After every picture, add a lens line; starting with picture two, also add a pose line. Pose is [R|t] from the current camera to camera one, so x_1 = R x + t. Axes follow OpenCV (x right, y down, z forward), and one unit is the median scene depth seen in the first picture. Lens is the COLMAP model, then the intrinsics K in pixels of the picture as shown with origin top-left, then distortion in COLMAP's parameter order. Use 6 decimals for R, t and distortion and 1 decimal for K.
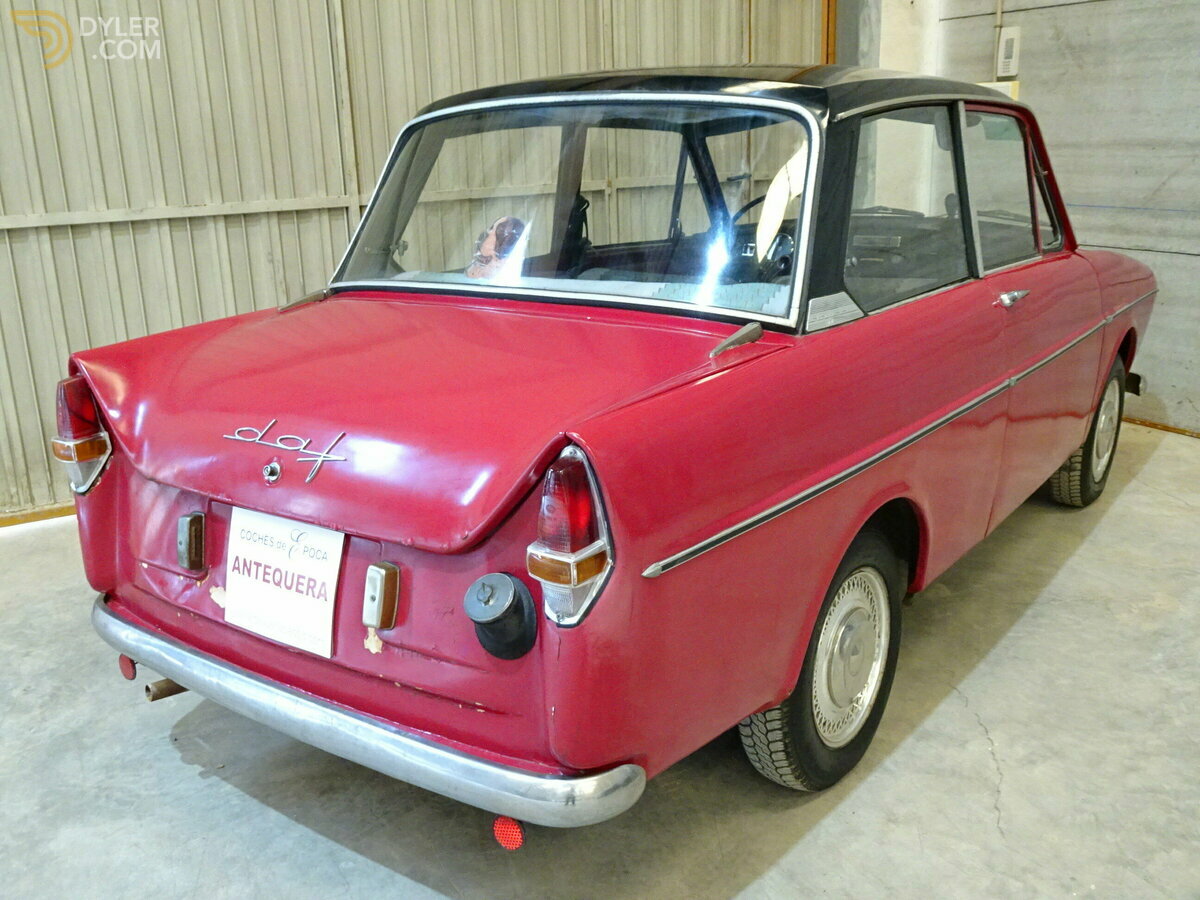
lens RADIAL K [[1082.7, 0, 592.7], [0, 1082.7, 450.2], [0, 0, 1]] dist [0.016329, -0.010515]
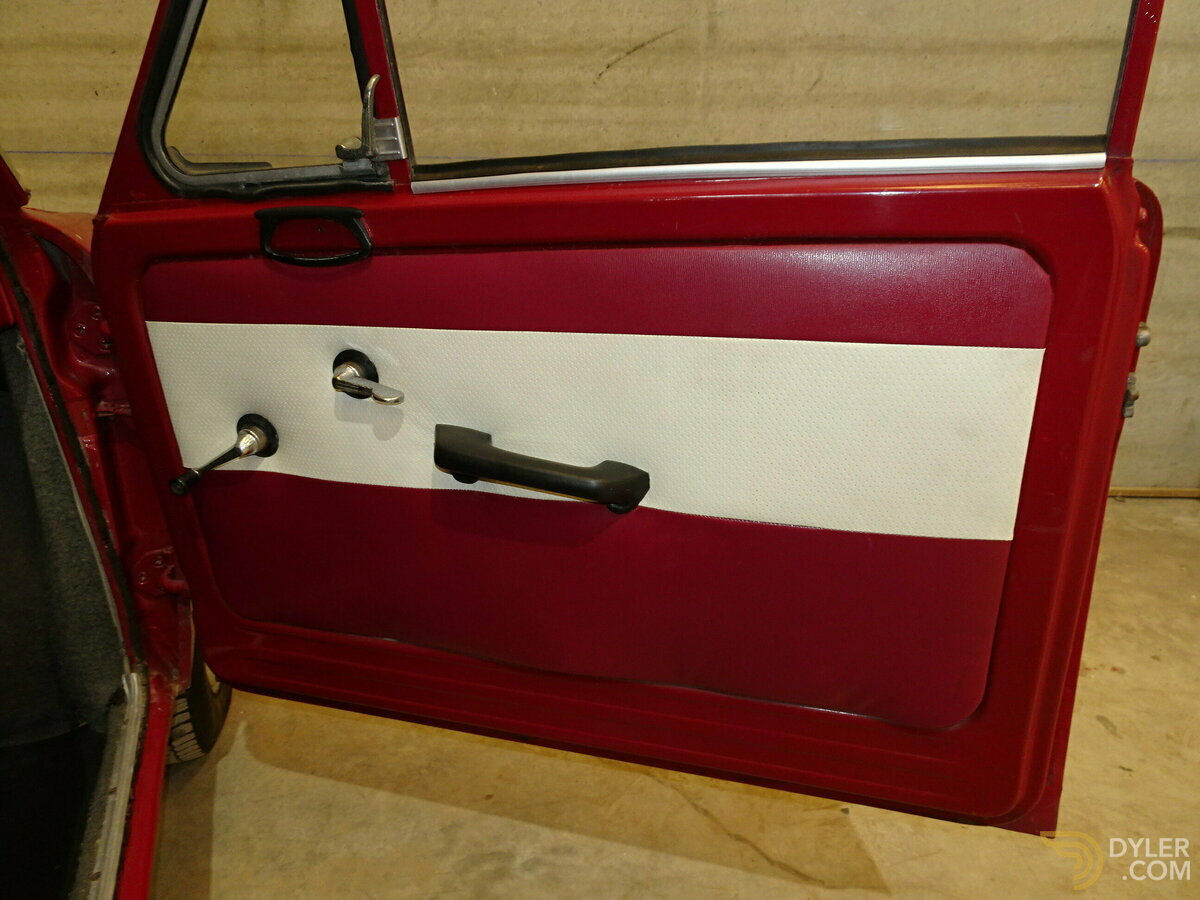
lens RADIAL K [[843.4, 0, 580.8], [0, 843.4, 432.4], [0, 0, 1]] dist [0.031443, -0.017163]
pose [[0.564307, -0.257292, 0.784448, 0.238644], [0.213028, 0.963398, 0.162740, -0.095602], [-0.797607, 0.075274, 0.598462, 0.534292]]
